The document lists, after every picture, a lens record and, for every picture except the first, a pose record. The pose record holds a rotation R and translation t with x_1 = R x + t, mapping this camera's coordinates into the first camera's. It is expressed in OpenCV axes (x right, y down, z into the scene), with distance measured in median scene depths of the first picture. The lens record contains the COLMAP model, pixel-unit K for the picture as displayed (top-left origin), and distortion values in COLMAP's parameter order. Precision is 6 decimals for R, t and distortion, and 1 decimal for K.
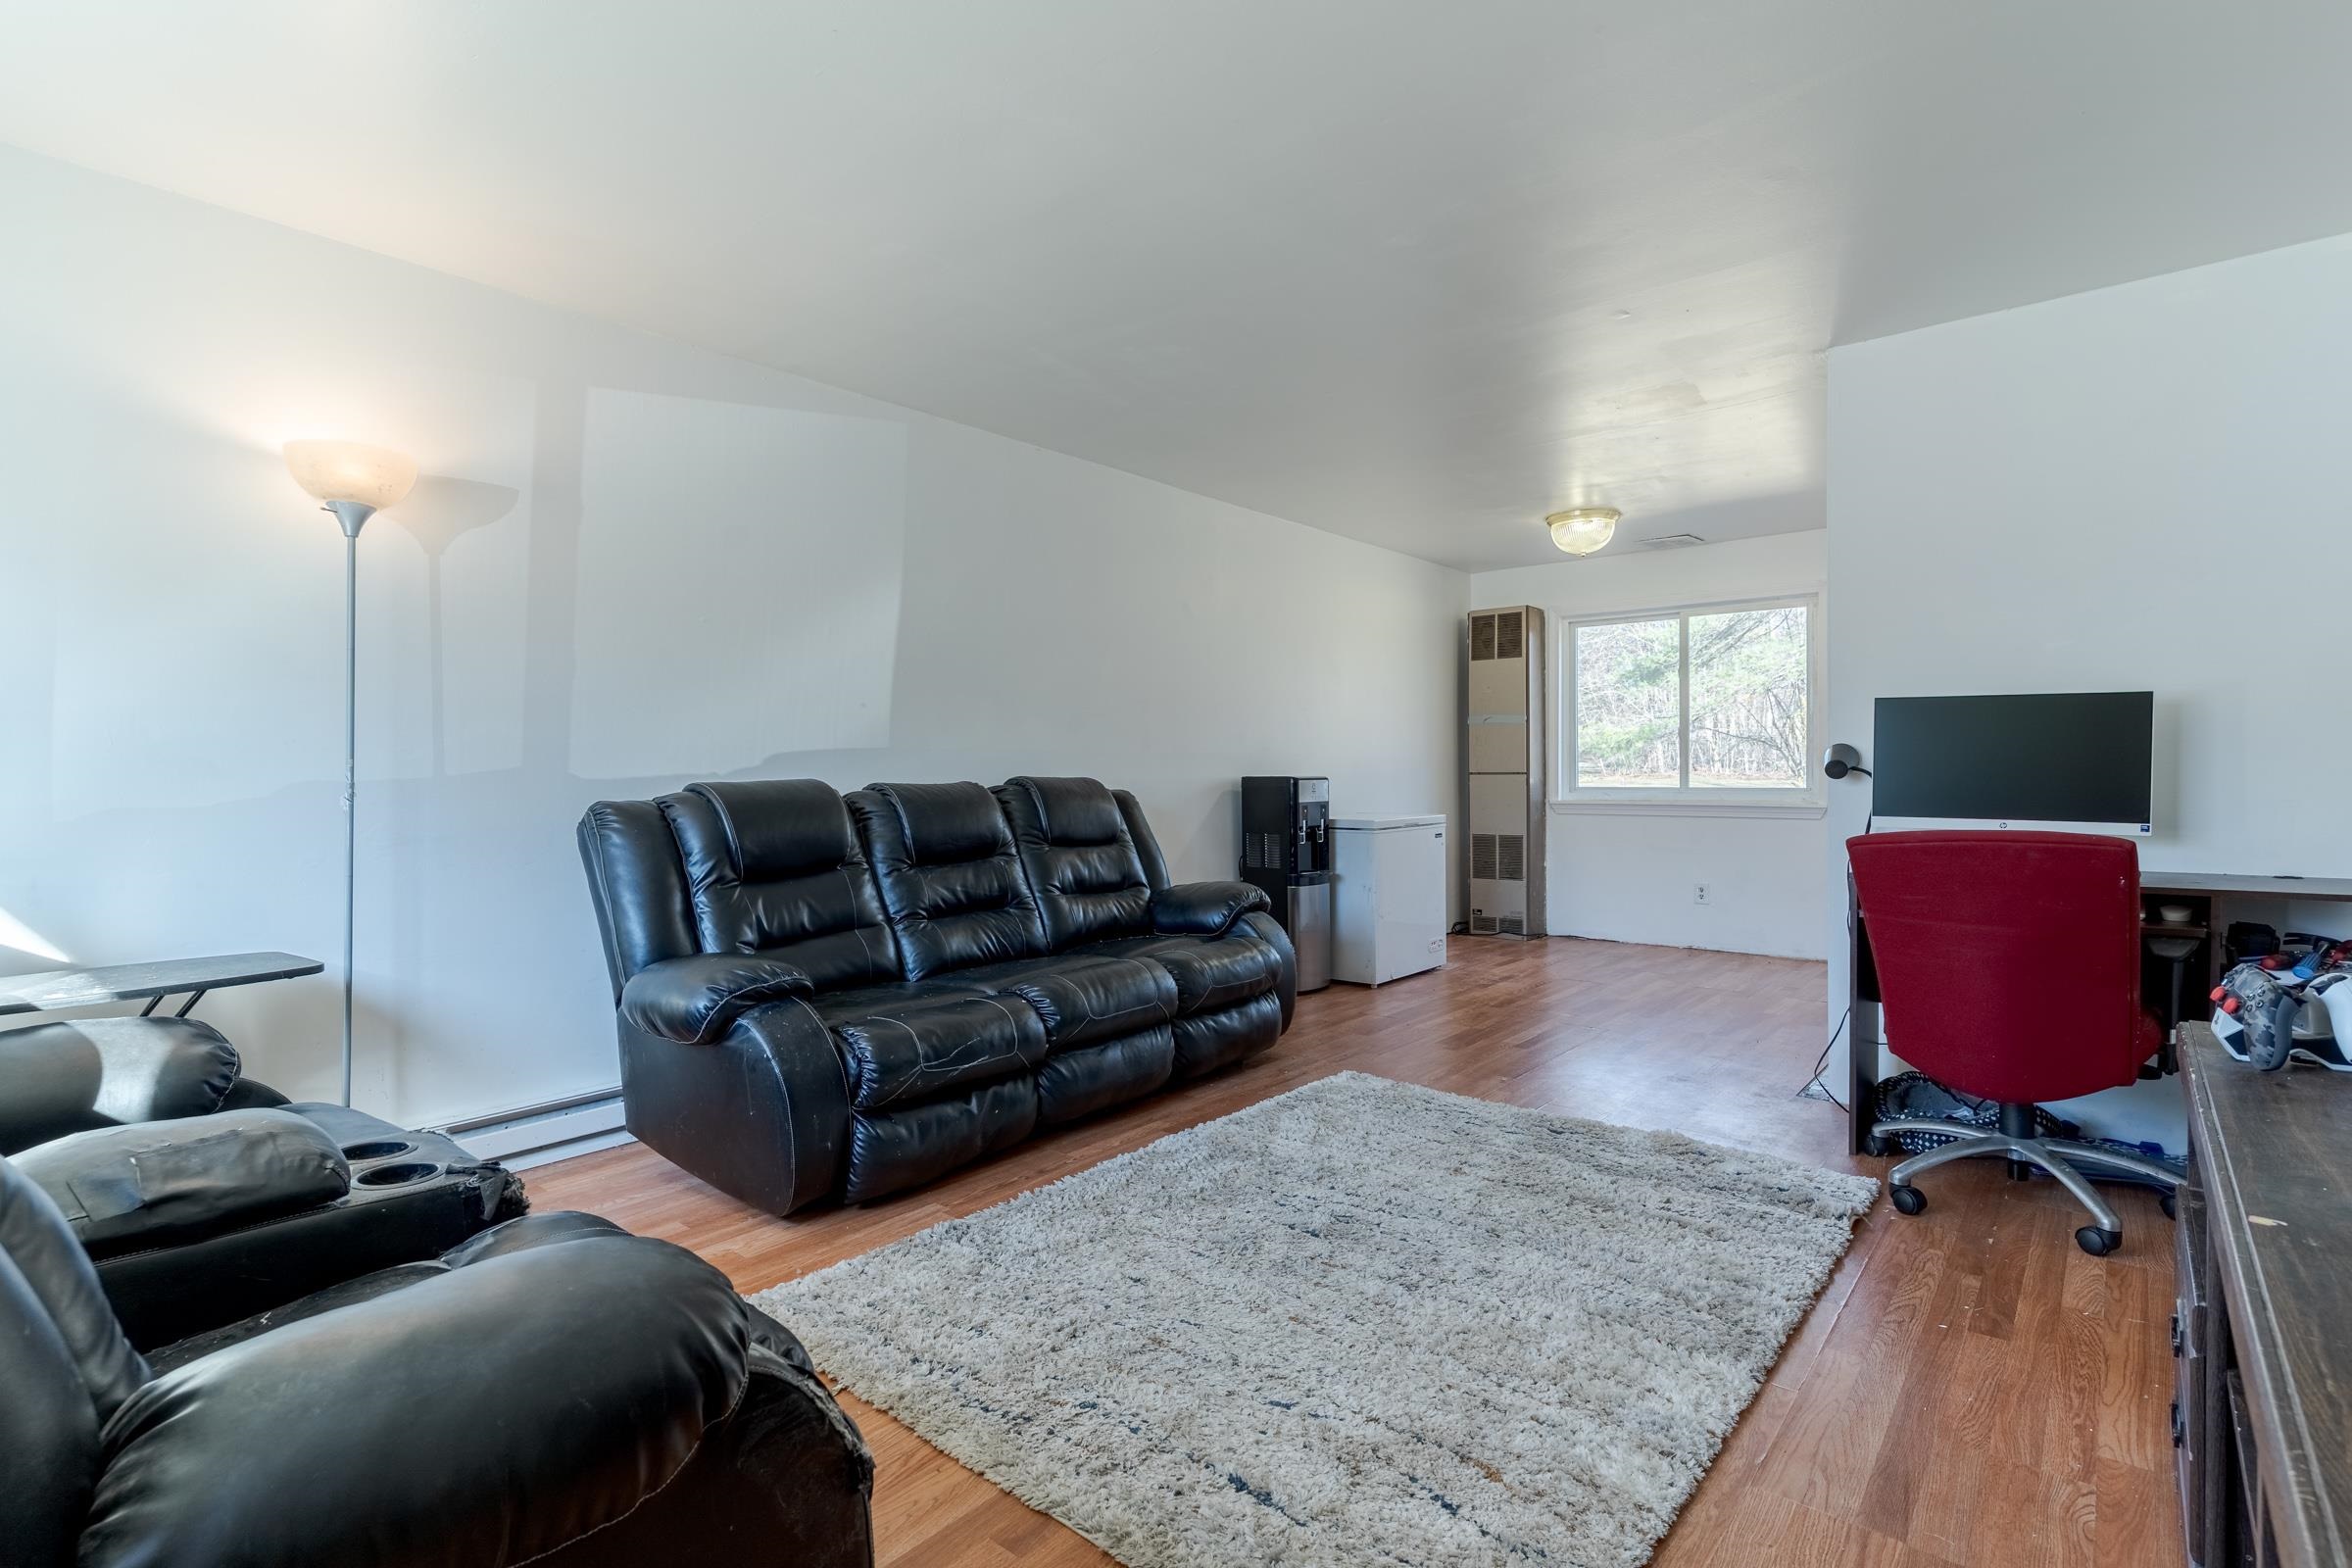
lens RADIAL K [[1122.2, 0, 1176.0], [0, 1122.2, 784.0], [0, 0, 1]] dist [-0.000982, -0.000422]
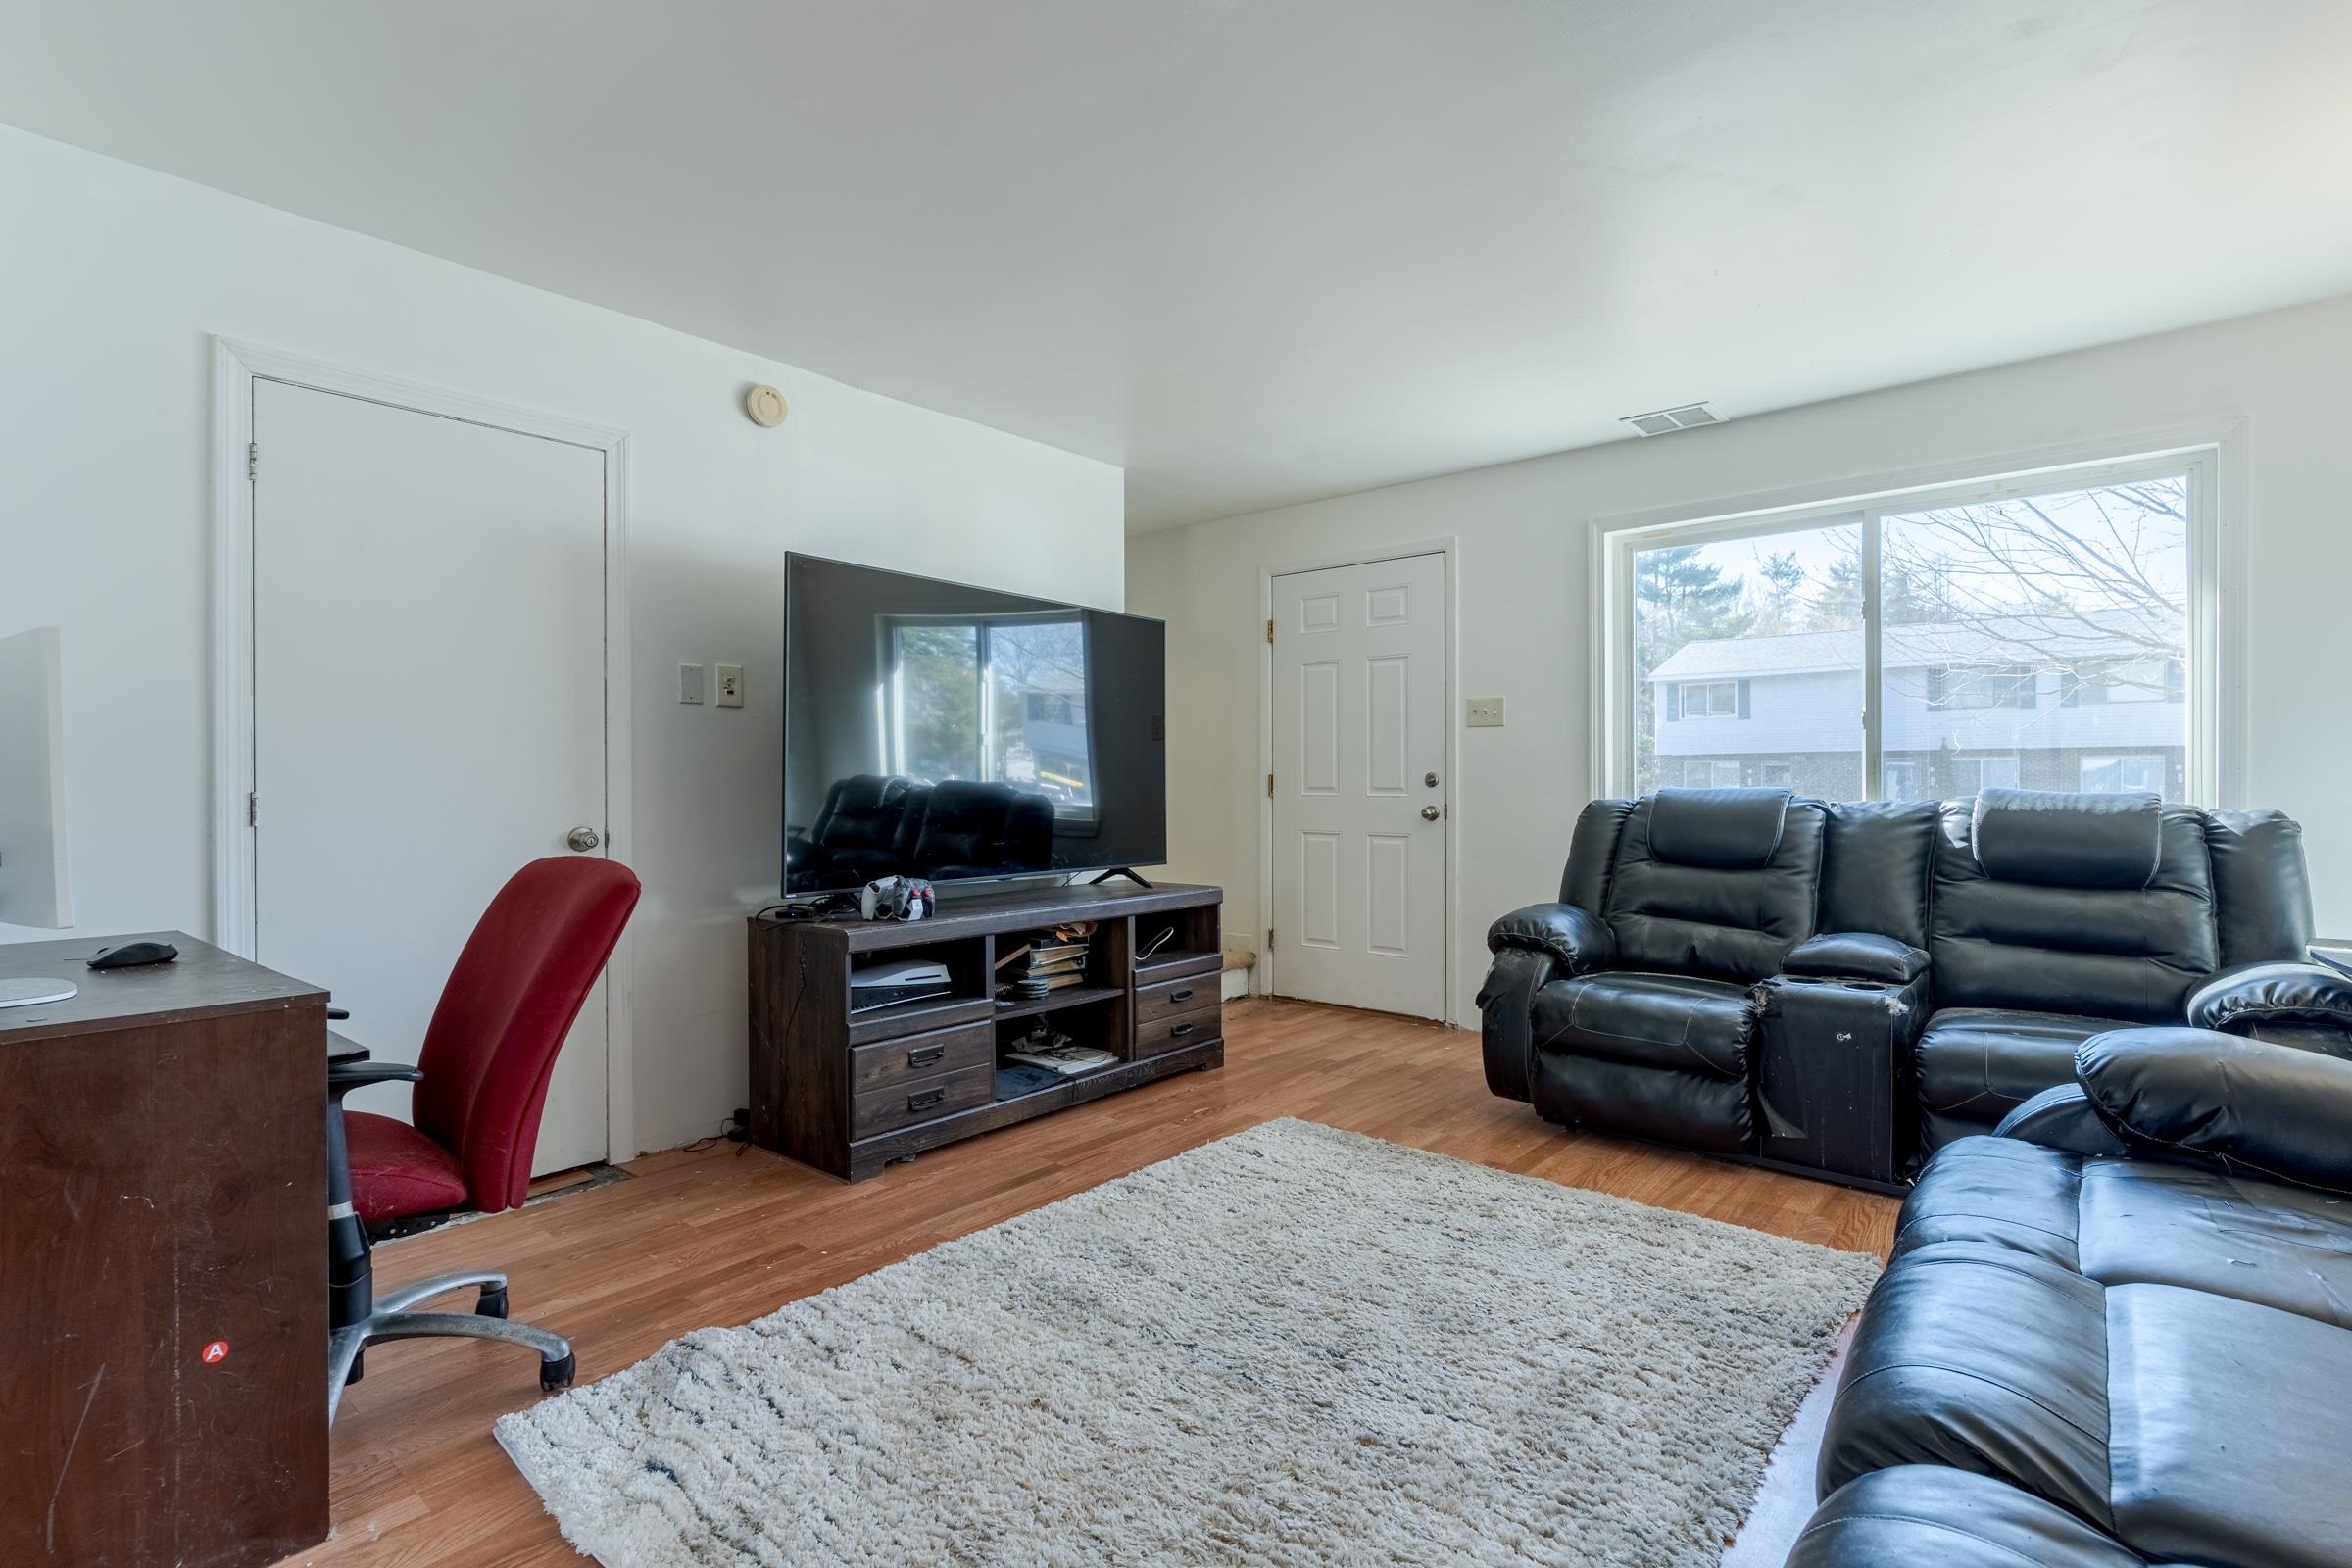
lens RADIAL K [[1117.5, 0, 1176.3], [0, 1117.5, 787.7], [0, 0, 1]] dist [0.003457, -0.001305]
pose [[-0.999925, 0.010025, 0.007009, 0.100885], [0.010137, 0.999818, 0.016181, -0.009437], [-0.006846, 0.016251, -0.999845, 0.742435]]
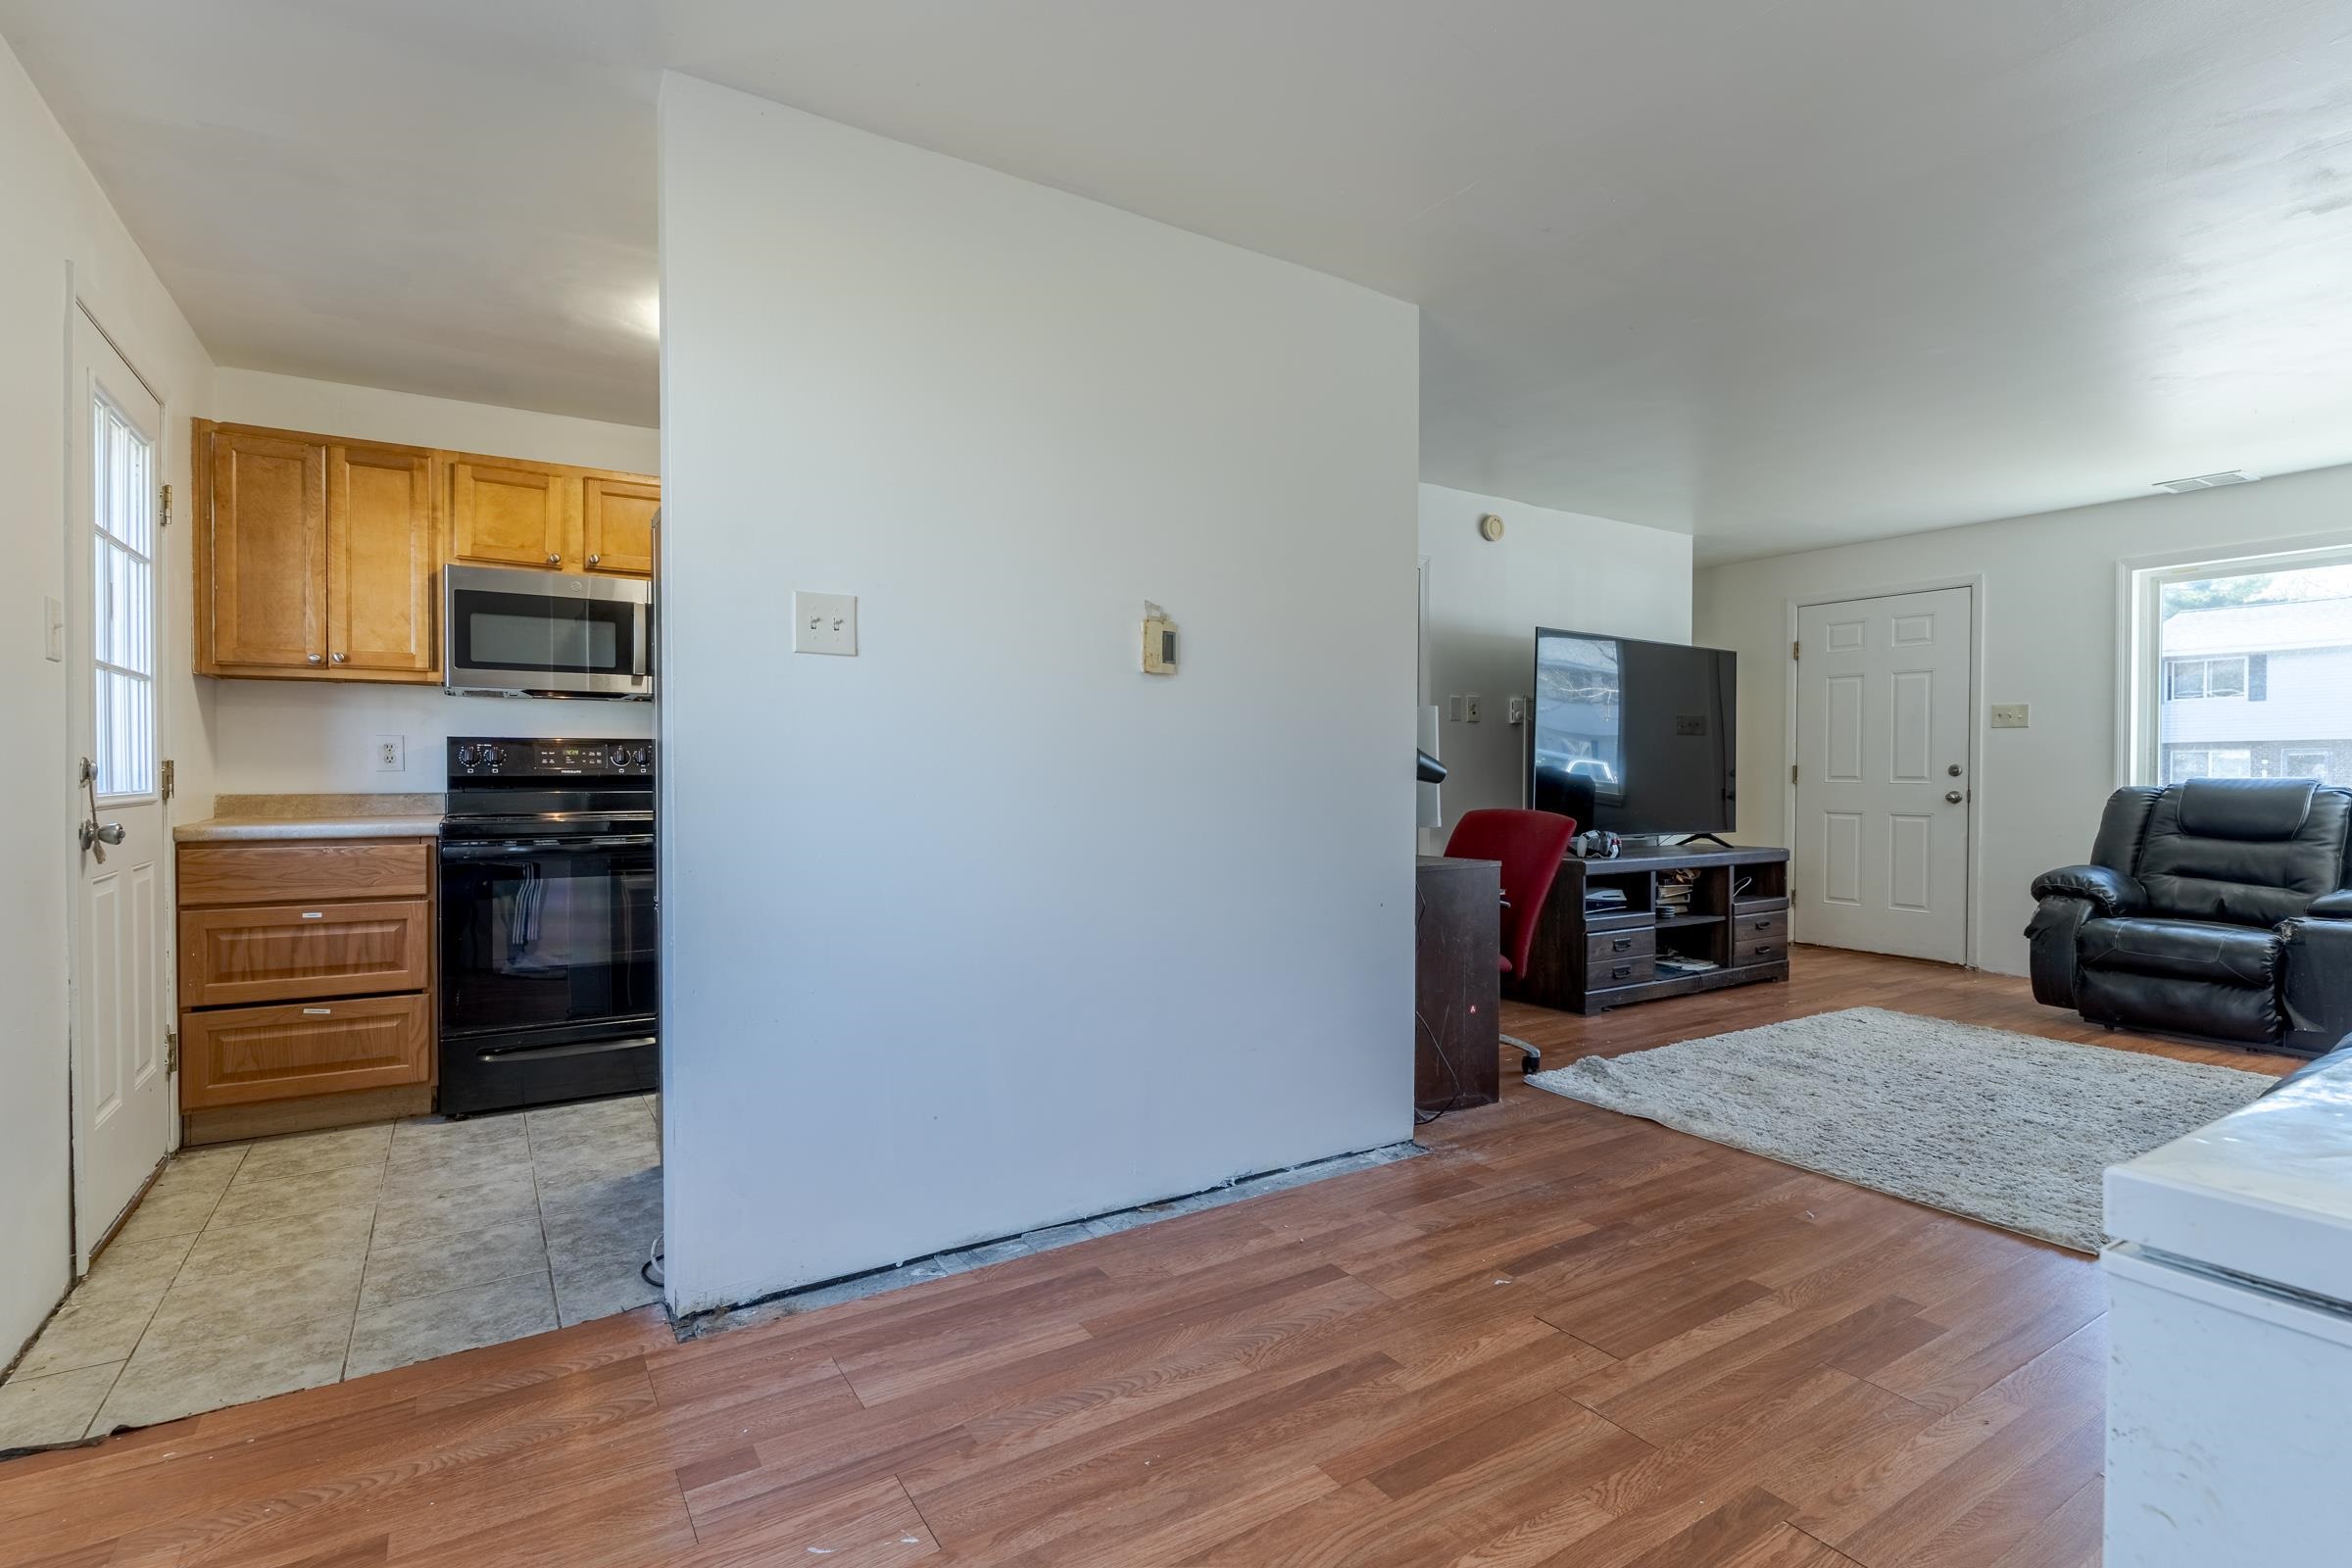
lens RADIAL K [[1117.5, 0, 1176.3], [0, 1117.5, 787.7], [0, 0, 1]] dist [0.003457, -0.001305]
pose [[-0.954423, 0.000852, 0.298457, 0.282882], [0.008153, 0.999697, 0.023220, -0.013441], [-0.298347, 0.024595, -0.954141, 1.087169]]
